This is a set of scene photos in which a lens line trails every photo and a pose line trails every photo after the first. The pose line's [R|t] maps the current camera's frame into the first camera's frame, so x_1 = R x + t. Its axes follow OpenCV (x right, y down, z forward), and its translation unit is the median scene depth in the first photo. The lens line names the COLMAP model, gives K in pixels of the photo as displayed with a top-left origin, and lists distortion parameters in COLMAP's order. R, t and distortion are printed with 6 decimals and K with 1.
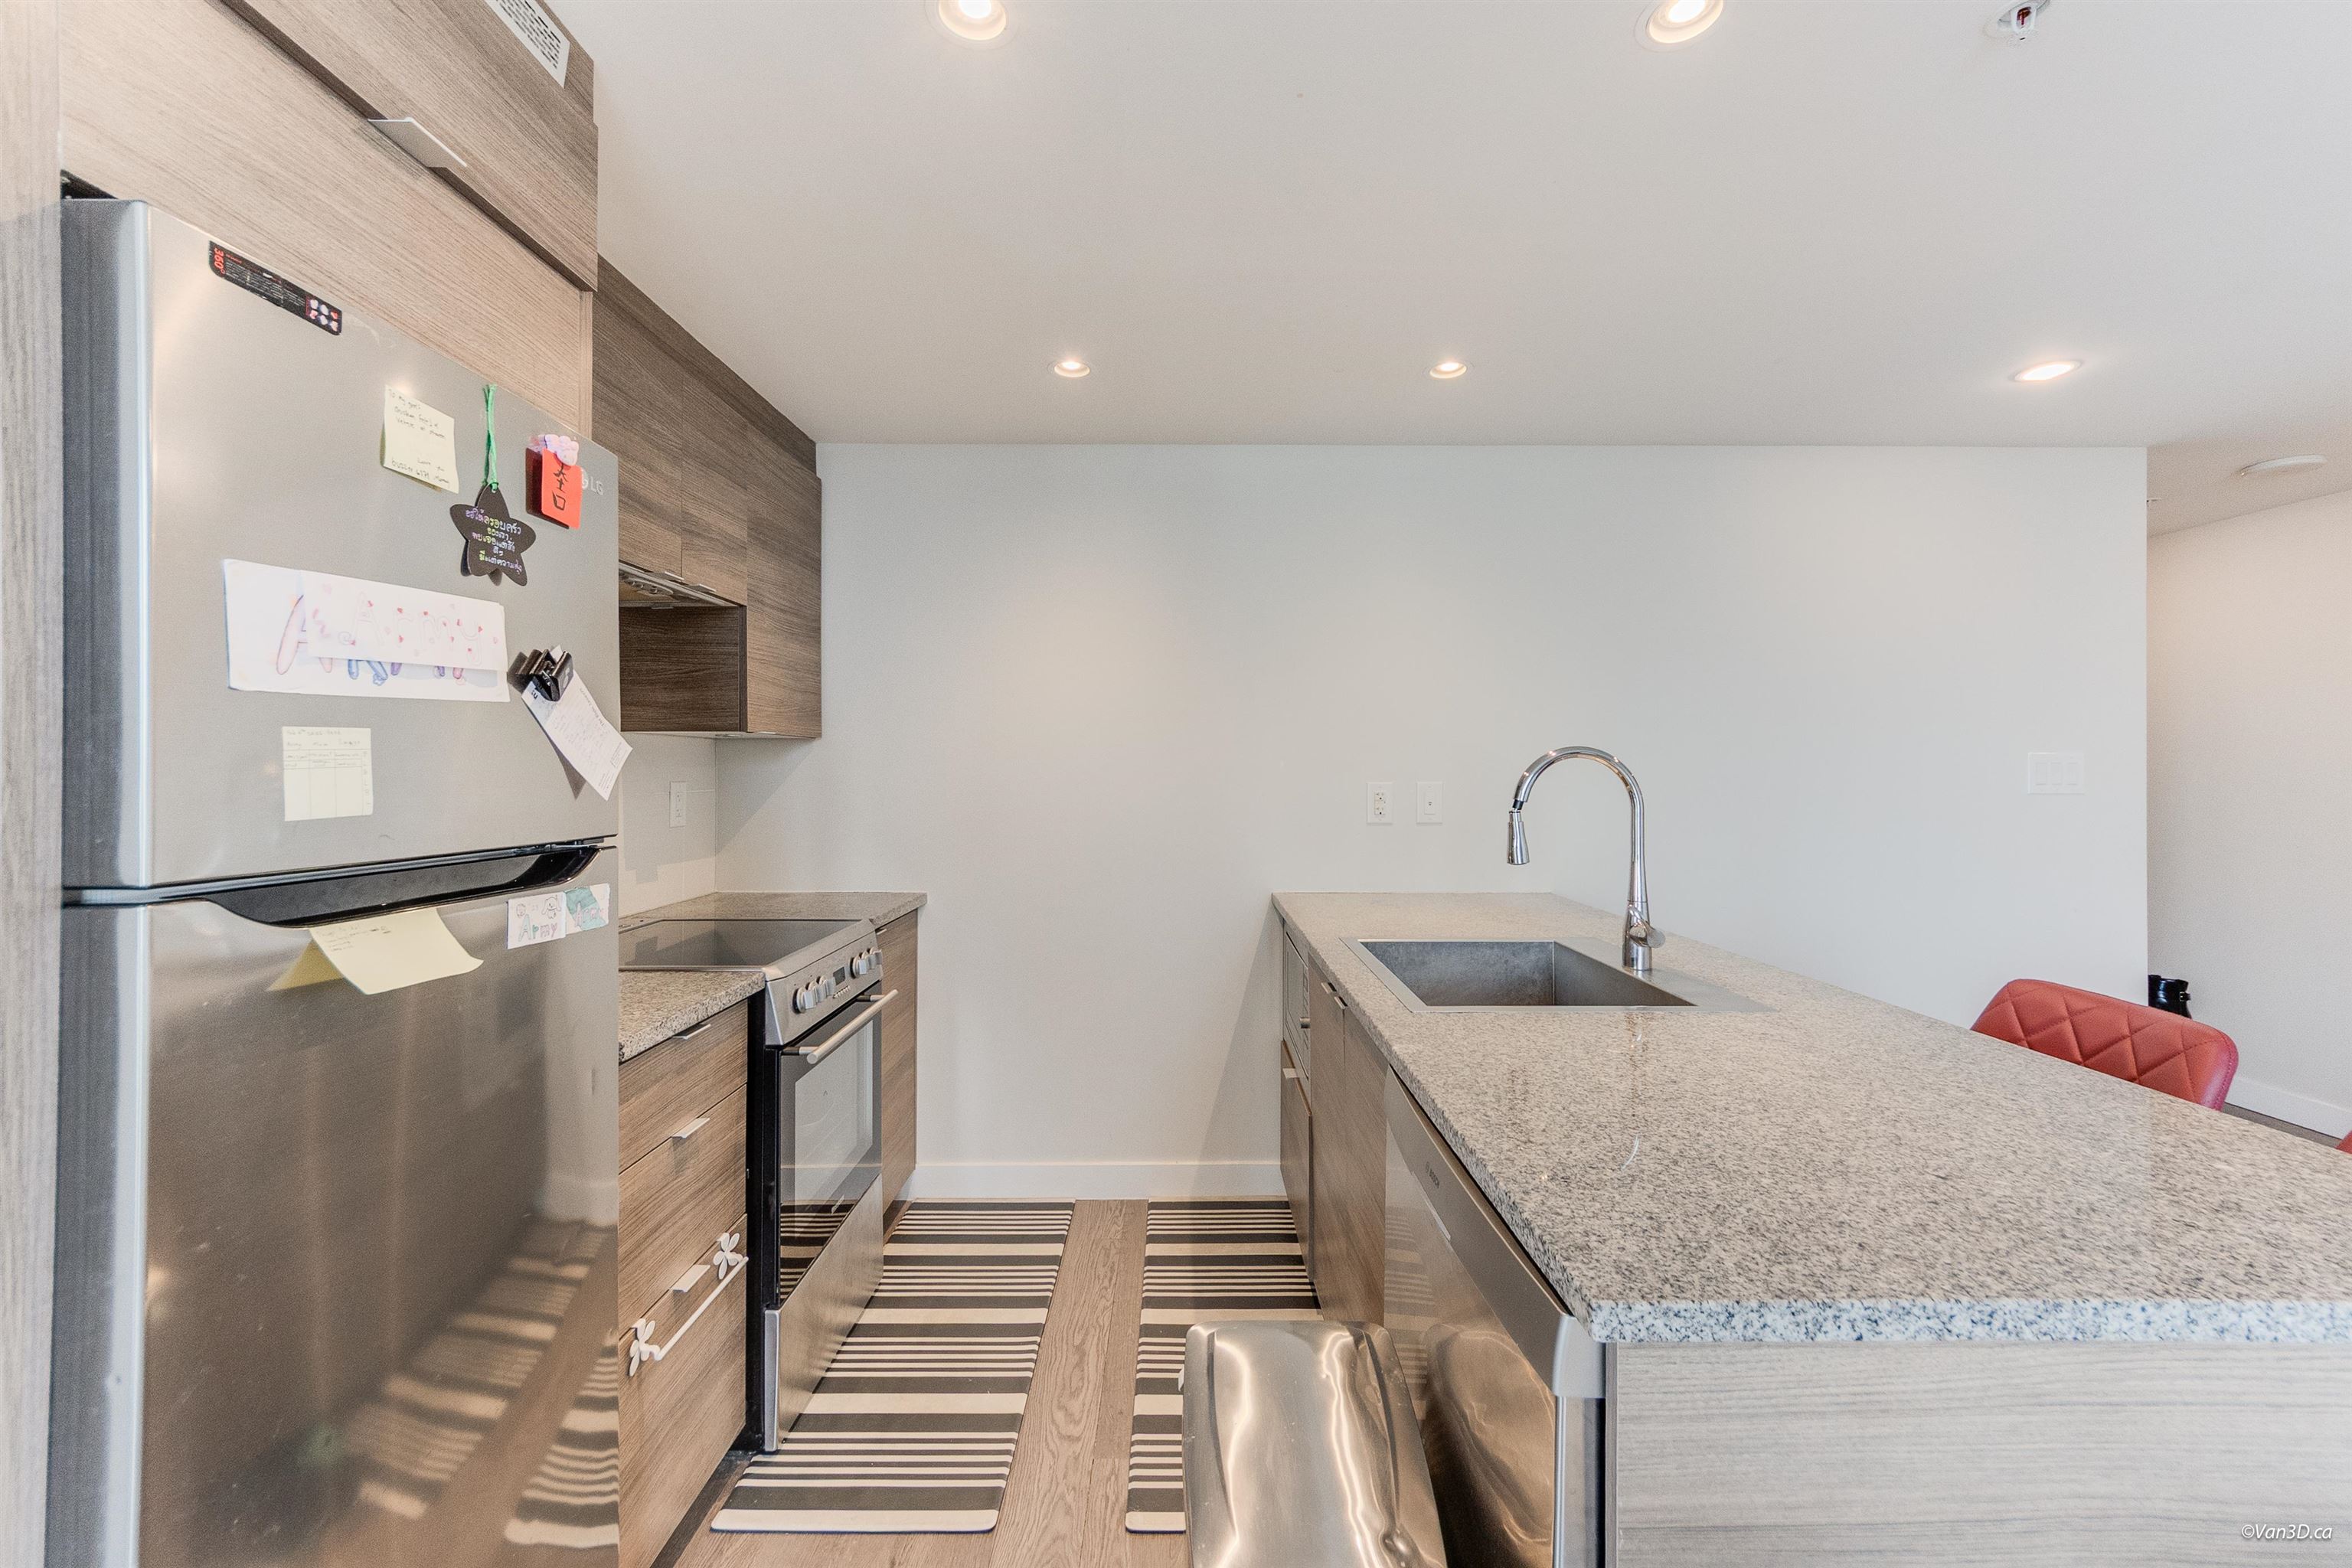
lens RADIAL K [[941.8, 0, 1189.9], [0, 941.8, 764.5], [0, 0, 1]] dist [-0.001789, -0.000074]
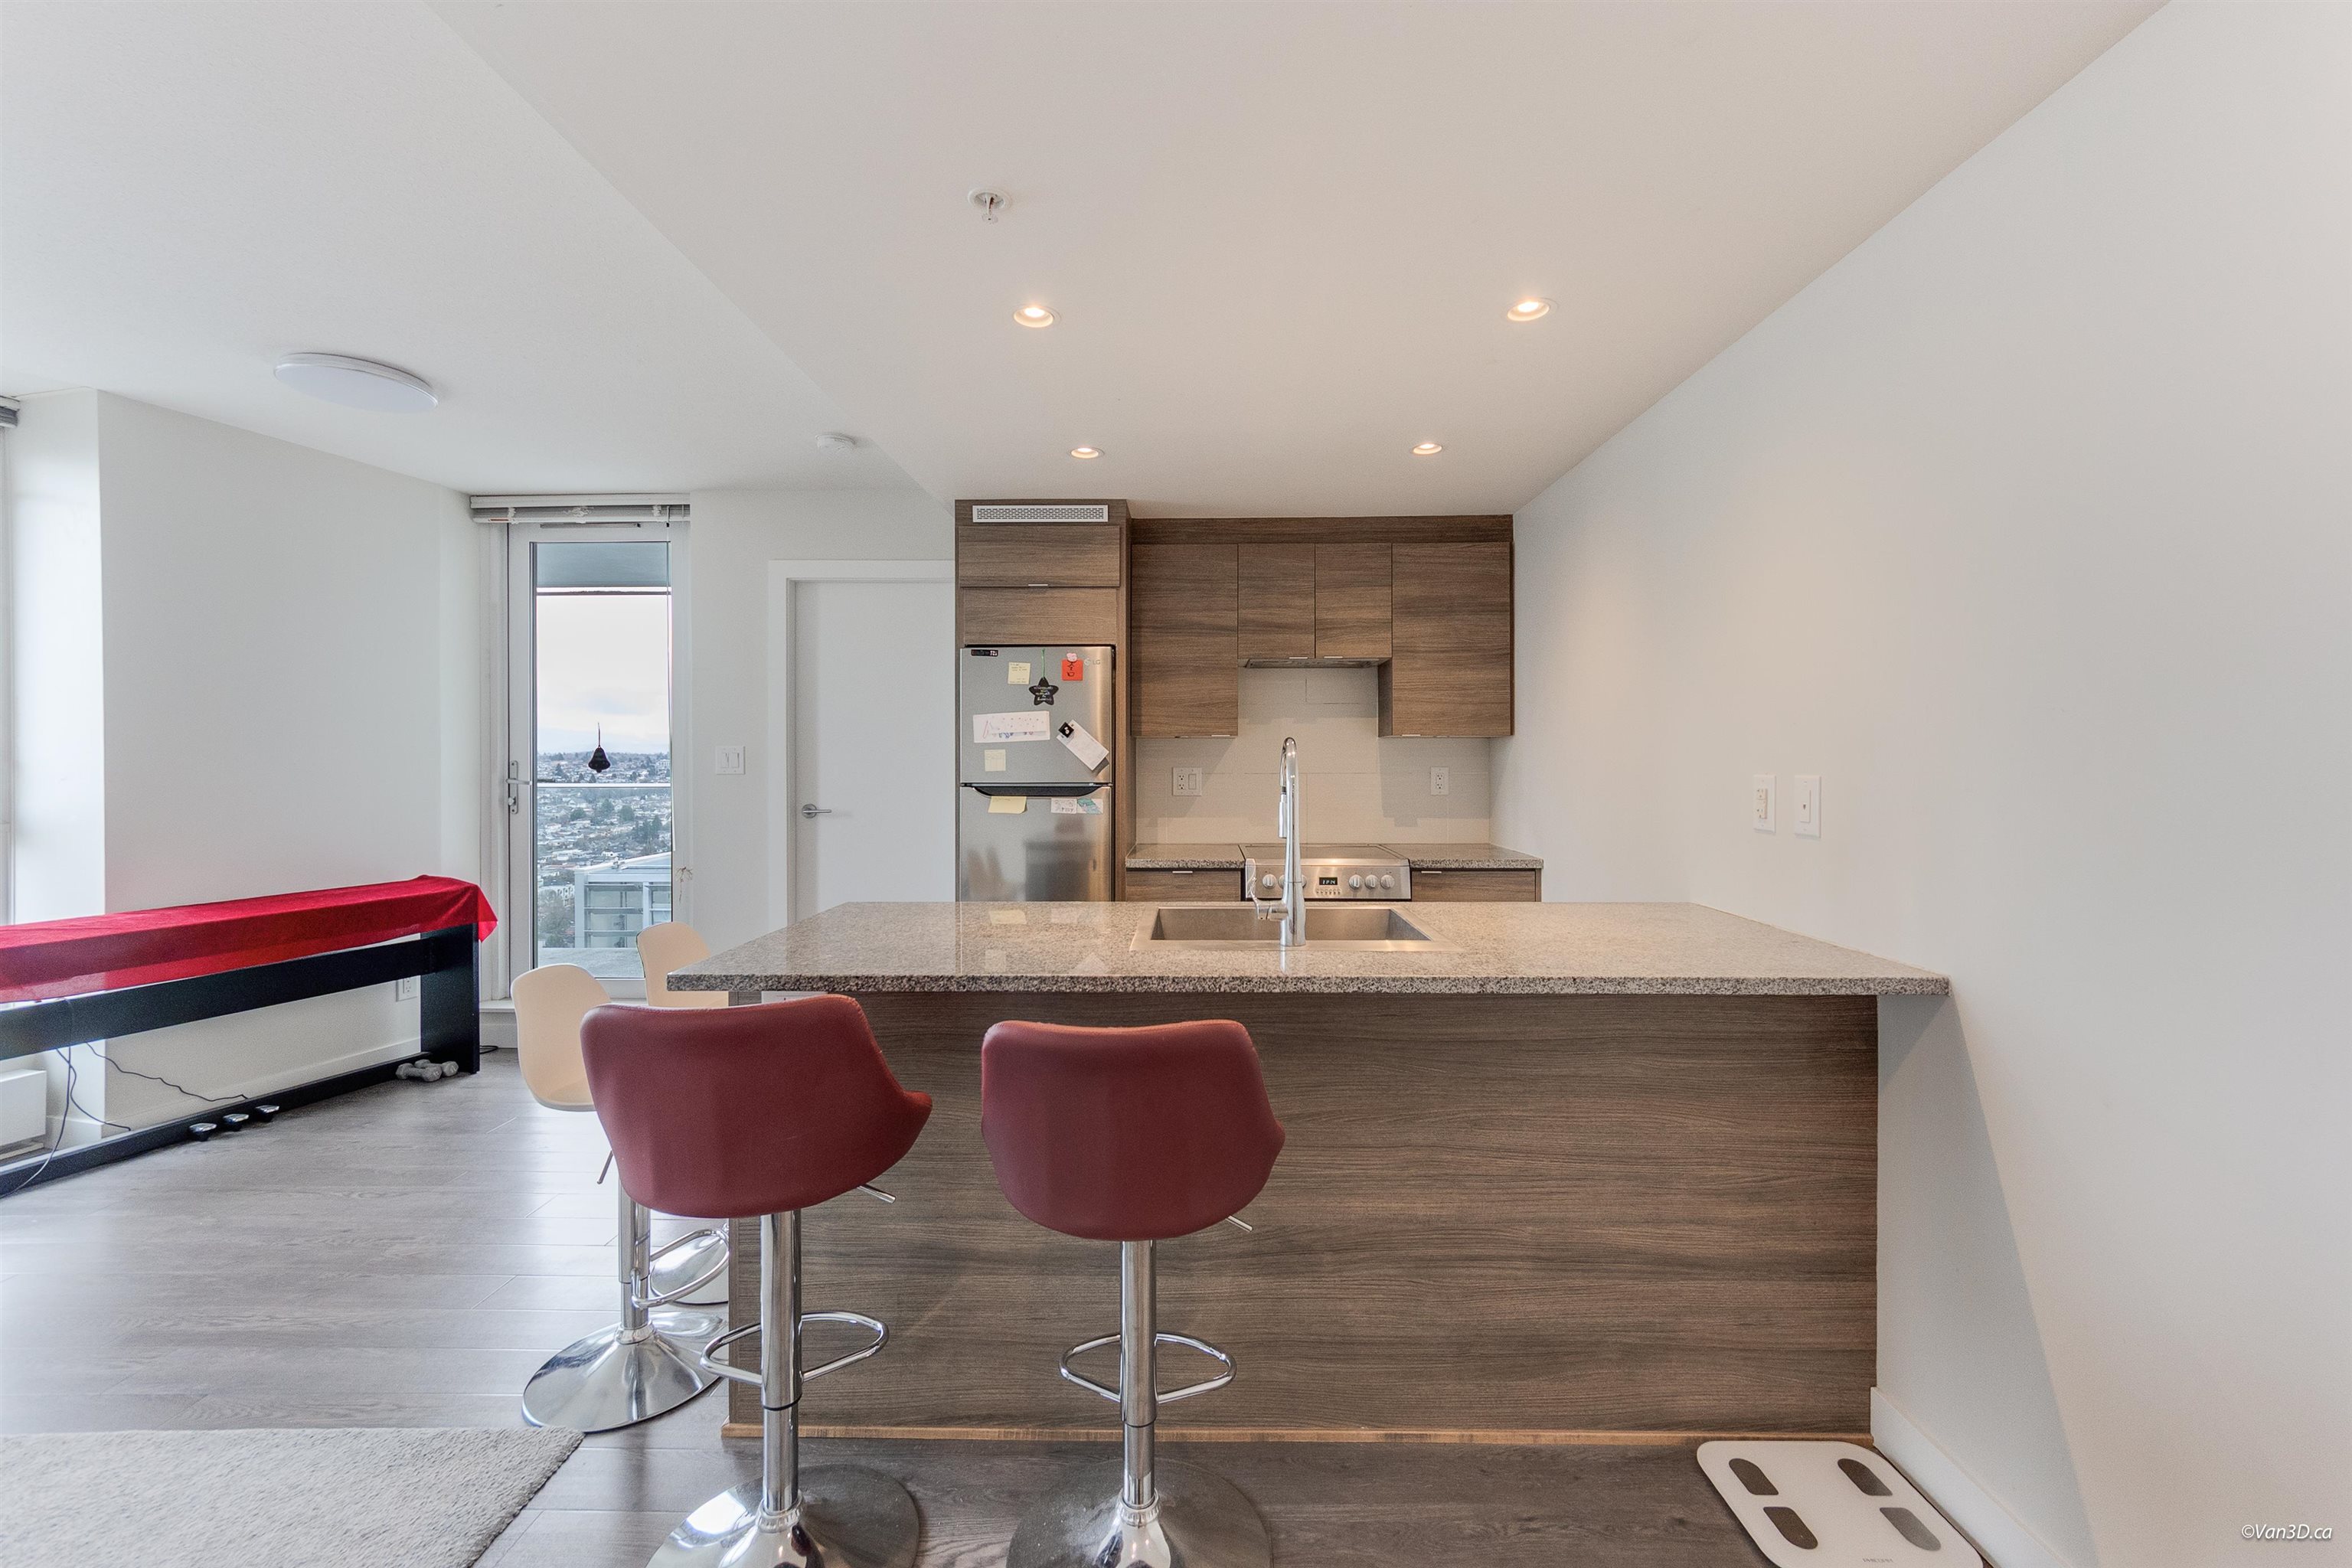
lens RADIAL K [[942.3, 0, 1176.4], [0, 942.3, 766.6], [0, 0, 1]] dist [0.006020, 0.000279]
pose [[-0.031108, 0.007658, -0.999487, 1.595844], [0.006739, 0.999950, 0.007451, 0.004948], [0.999493, -0.006504, -0.031158, 0.935844]]
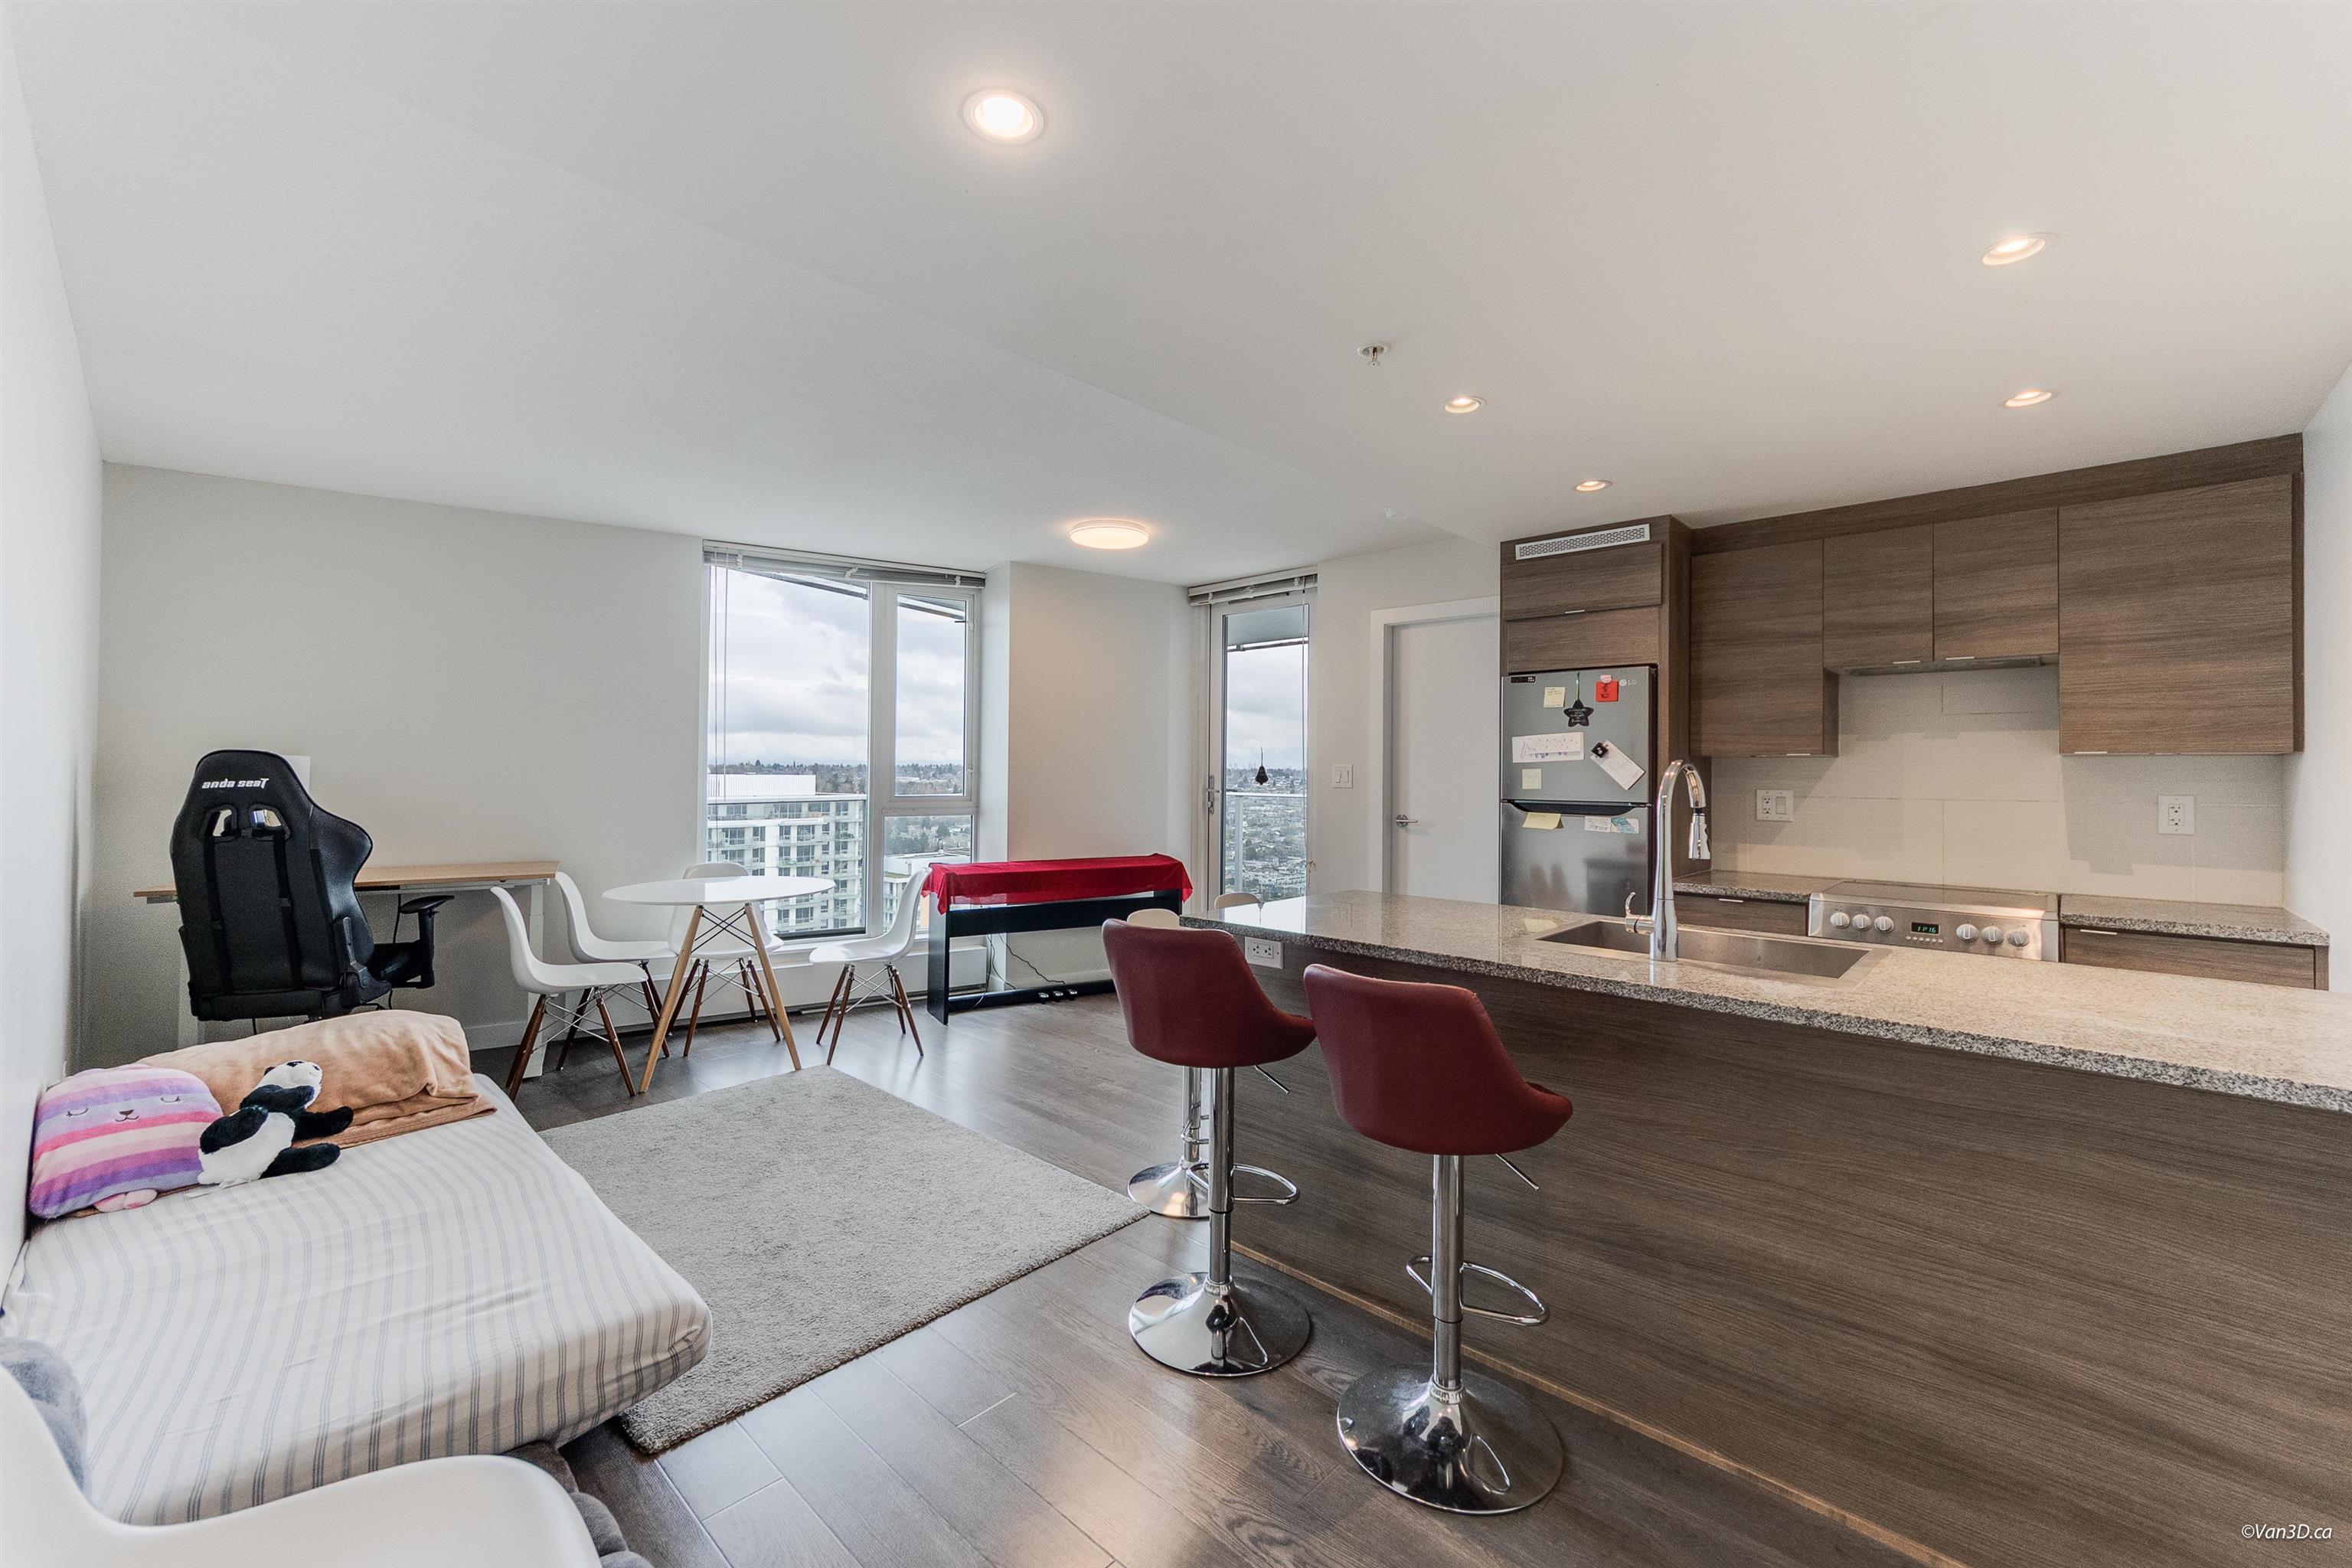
lens RADIAL K [[941.5, 0, 1183.9], [0, 941.5, 766.7], [0, 0, 1]] dist [0.001634, 0.000440]
pose [[-0.686145, -0.012364, -0.727360, 1.716160], [-0.005544, 0.999915, -0.011767, 0.005922], [0.727444, -0.004041, -0.686156, 1.395556]]
